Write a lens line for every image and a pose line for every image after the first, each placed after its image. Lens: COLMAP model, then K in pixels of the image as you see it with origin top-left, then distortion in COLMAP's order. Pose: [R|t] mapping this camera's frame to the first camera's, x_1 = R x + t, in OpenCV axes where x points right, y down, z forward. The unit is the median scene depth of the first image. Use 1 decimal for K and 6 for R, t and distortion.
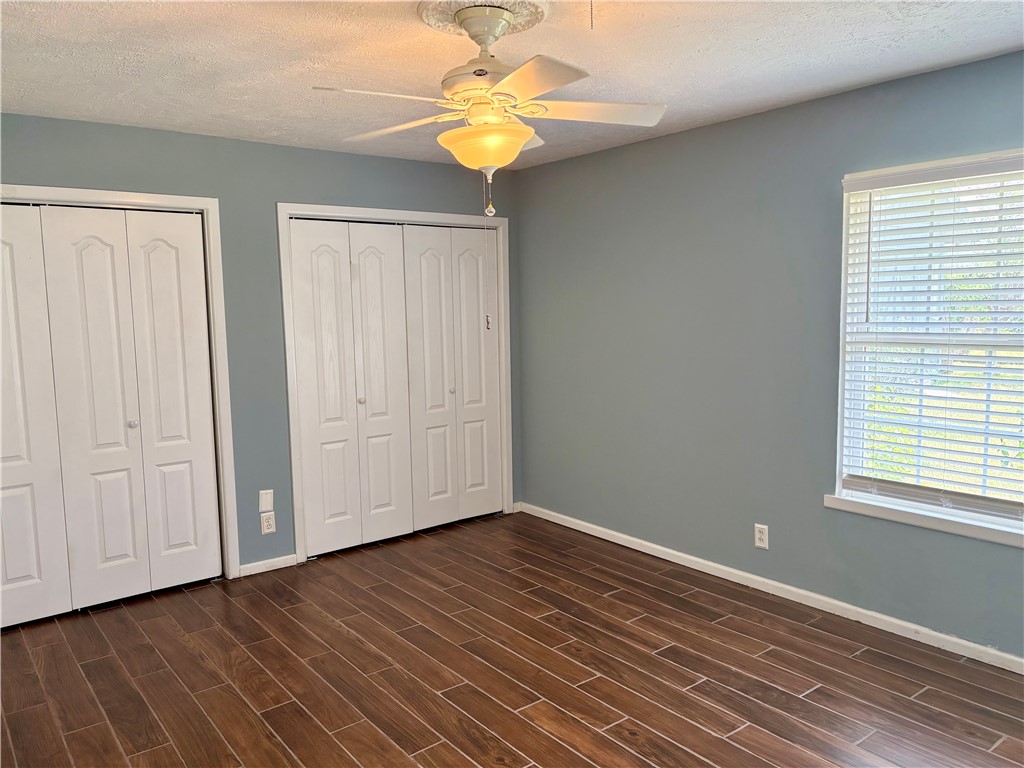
lens RADIAL K [[775.8, 0, 515.6], [0, 775.8, 382.4], [0, 0, 1]] dist [0.049184, -0.035563]
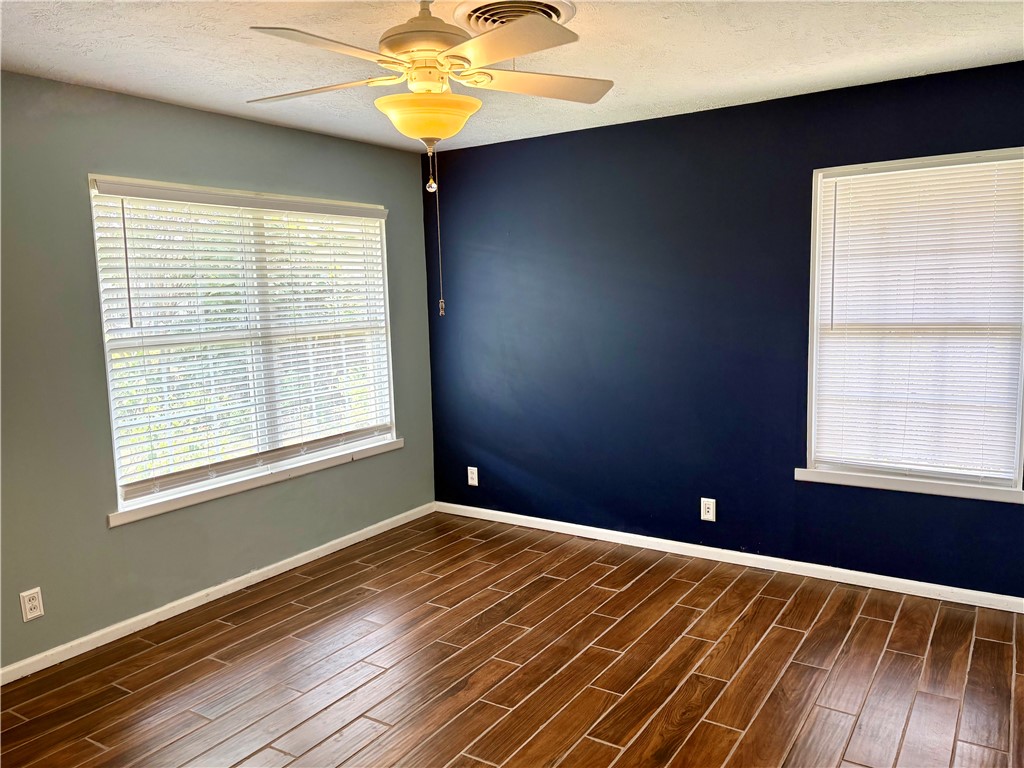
lens RADIAL K [[775.8, 0, 514.5], [0, 775.8, 382.4], [0, 0, 1]] dist [0.049184, -0.035563]
pose [[-0.307035, -0.085036, 0.947891, -0.652063], [0.137084, 0.981662, 0.132469, -0.072067], [-0.941773, 0.170614, -0.289748, 0.824775]]
